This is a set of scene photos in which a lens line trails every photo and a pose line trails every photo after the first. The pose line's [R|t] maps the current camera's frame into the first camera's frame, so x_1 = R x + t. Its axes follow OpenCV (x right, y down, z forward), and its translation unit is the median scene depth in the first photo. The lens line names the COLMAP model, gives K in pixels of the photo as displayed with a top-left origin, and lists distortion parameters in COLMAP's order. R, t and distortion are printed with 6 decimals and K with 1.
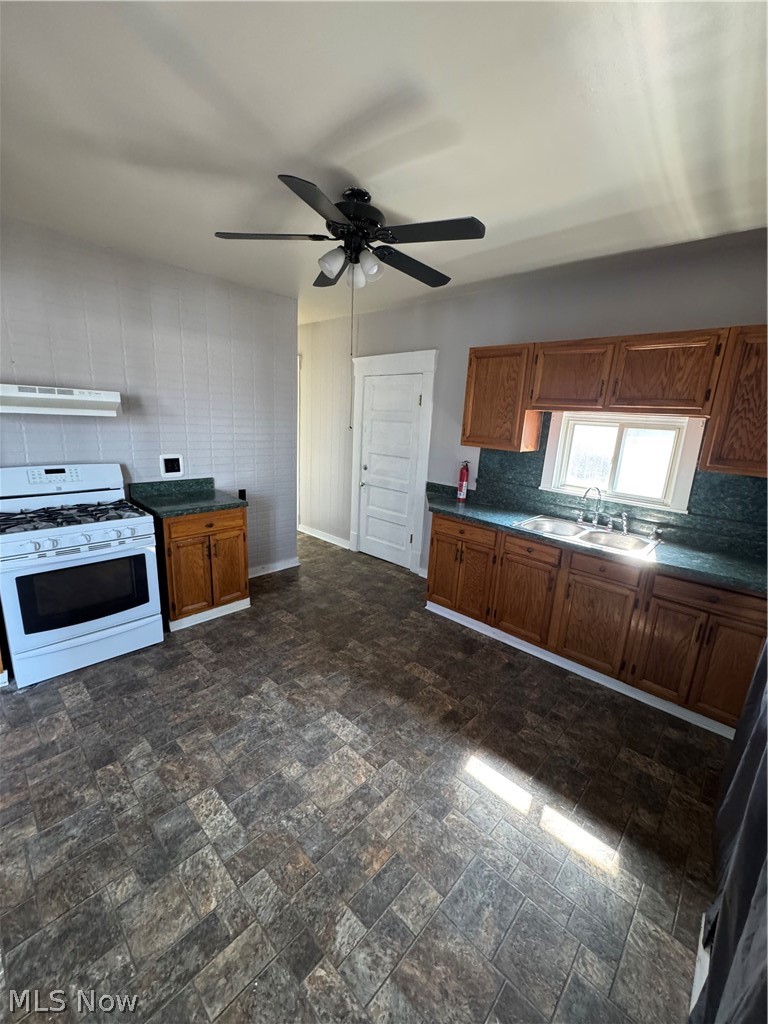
lens RADIAL K [[406.4, 0, 384.6], [0, 406.4, 513.8], [0, 0, 1]] dist [-0.001234, -0.000021]
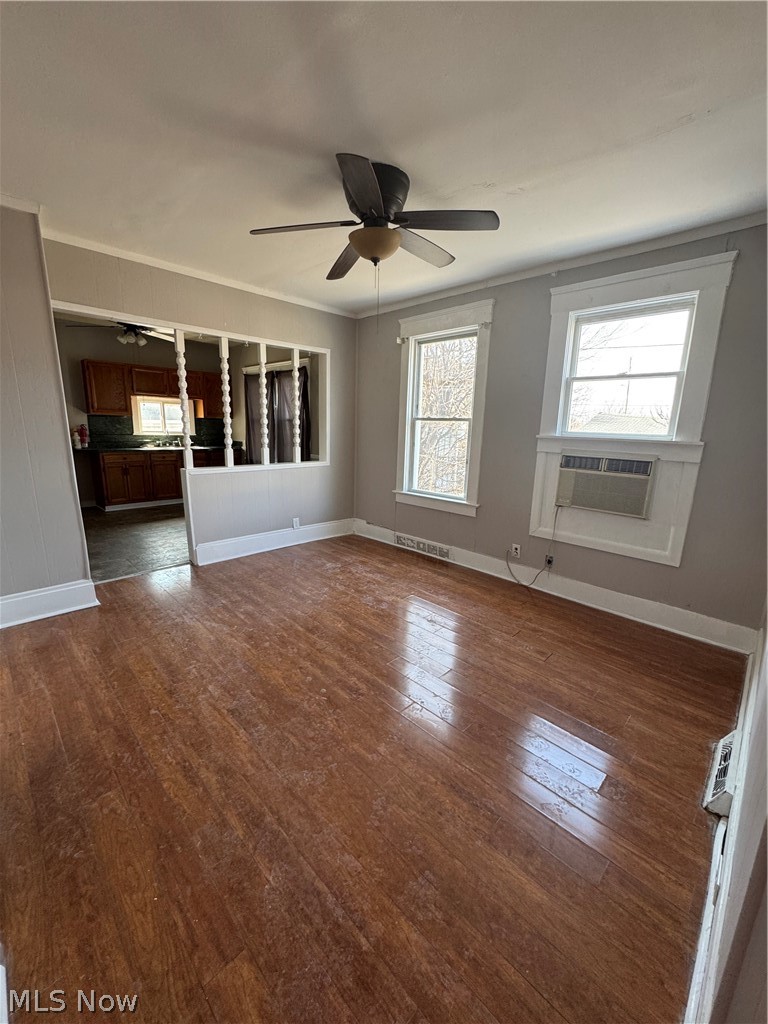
lens RADIAL K [[406.4, 0, 384.0], [0, 406.4, 513.6], [0, 0, 1]] dist [-0.001234, -0.000021]
pose [[0.021852, -0.261783, 0.964879, -2.548815], [0.206443, 0.945492, 0.251847, 0.089857], [-0.978215, 0.193689, 0.074704, -0.439666]]
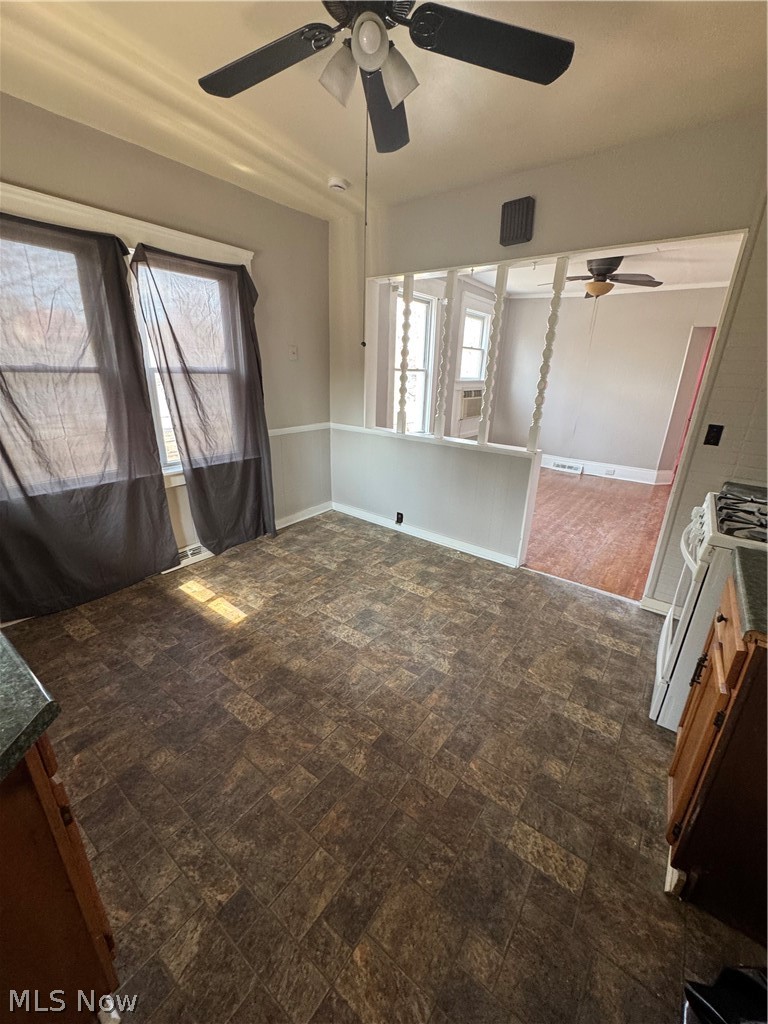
lens RADIAL K [[406.4, 0, 383.9], [0, 406.4, 512.3], [0, 0, 1]] dist [-0.001234, -0.000021]
pose [[-0.990530, -0.038423, -0.131812, -0.040921], [-0.103916, 0.837259, 0.536841, -0.353003], [0.089733, 0.545455, -0.833323, 1.778552]]
